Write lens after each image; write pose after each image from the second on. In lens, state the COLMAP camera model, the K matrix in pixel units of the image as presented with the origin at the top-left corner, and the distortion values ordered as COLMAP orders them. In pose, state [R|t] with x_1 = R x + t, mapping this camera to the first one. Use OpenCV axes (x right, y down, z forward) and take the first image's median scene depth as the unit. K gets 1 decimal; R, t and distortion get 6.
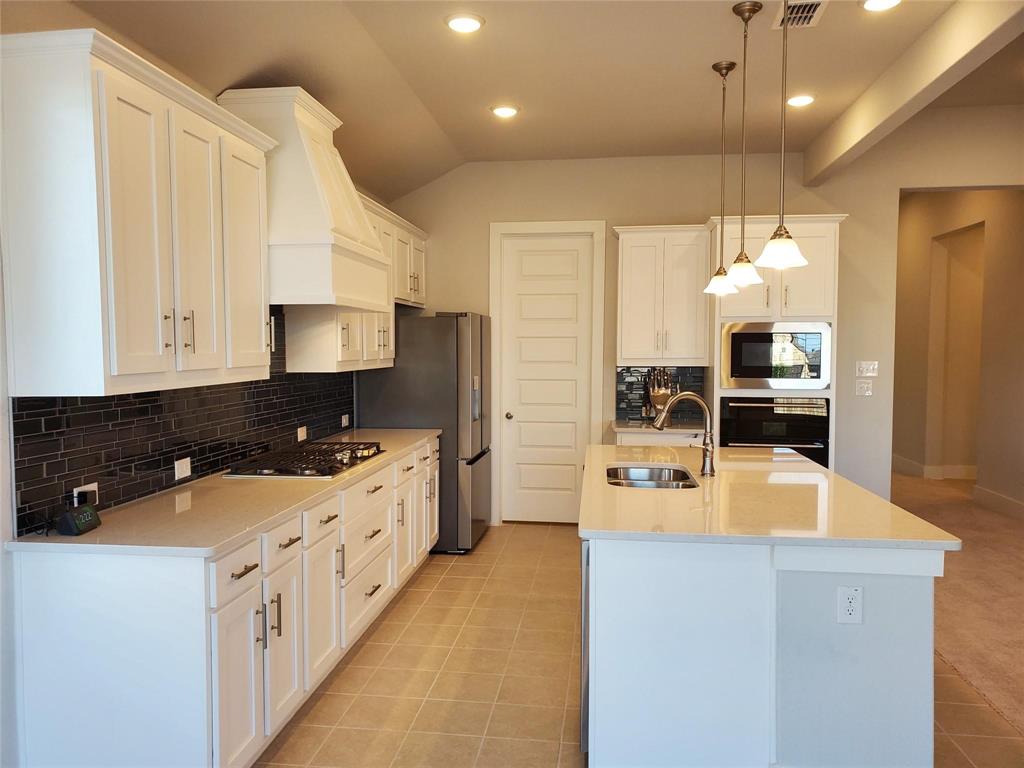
lens RADIAL K [[793.8, 0, 507.5], [0, 793.8, 386.7], [0, 0, 1]] dist [0.023317, -0.003089]
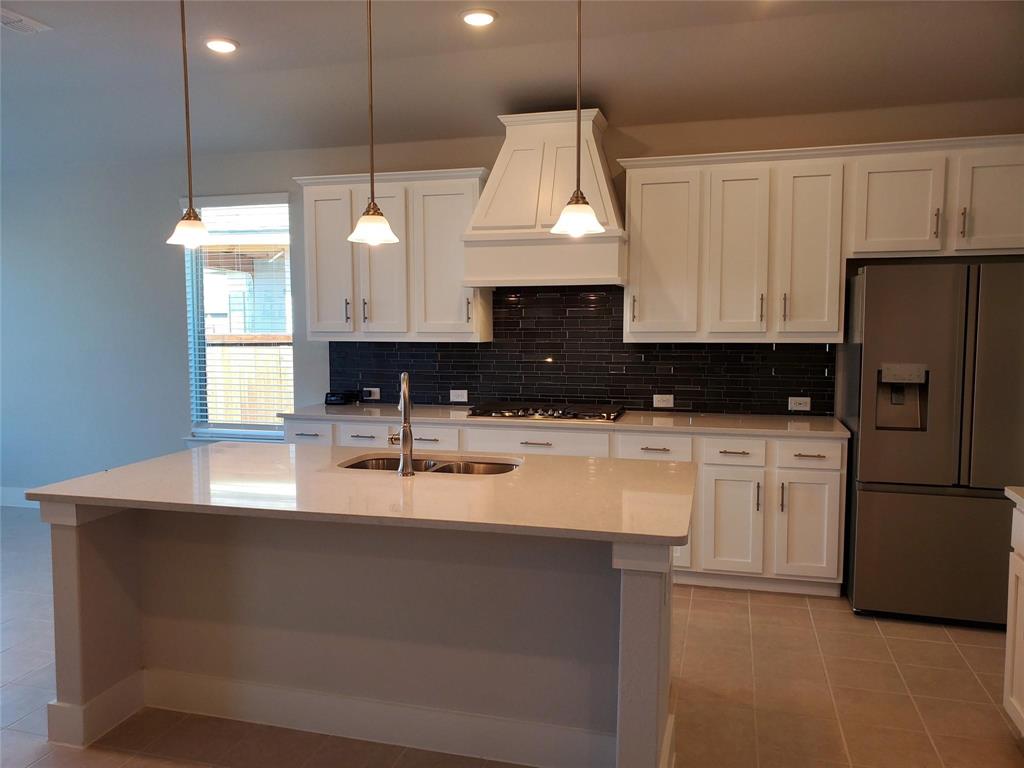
lens RADIAL K [[793.8, 0, 507.5], [0, 793.8, 386.7], [0, 0, 1]] dist [0.023317, -0.003089]
pose [[-0.143349, 0.092812, -0.985311, 1.127202], [-0.053372, 0.993419, 0.101341, -0.080674], [0.988232, 0.067115, -0.137452, 1.292384]]
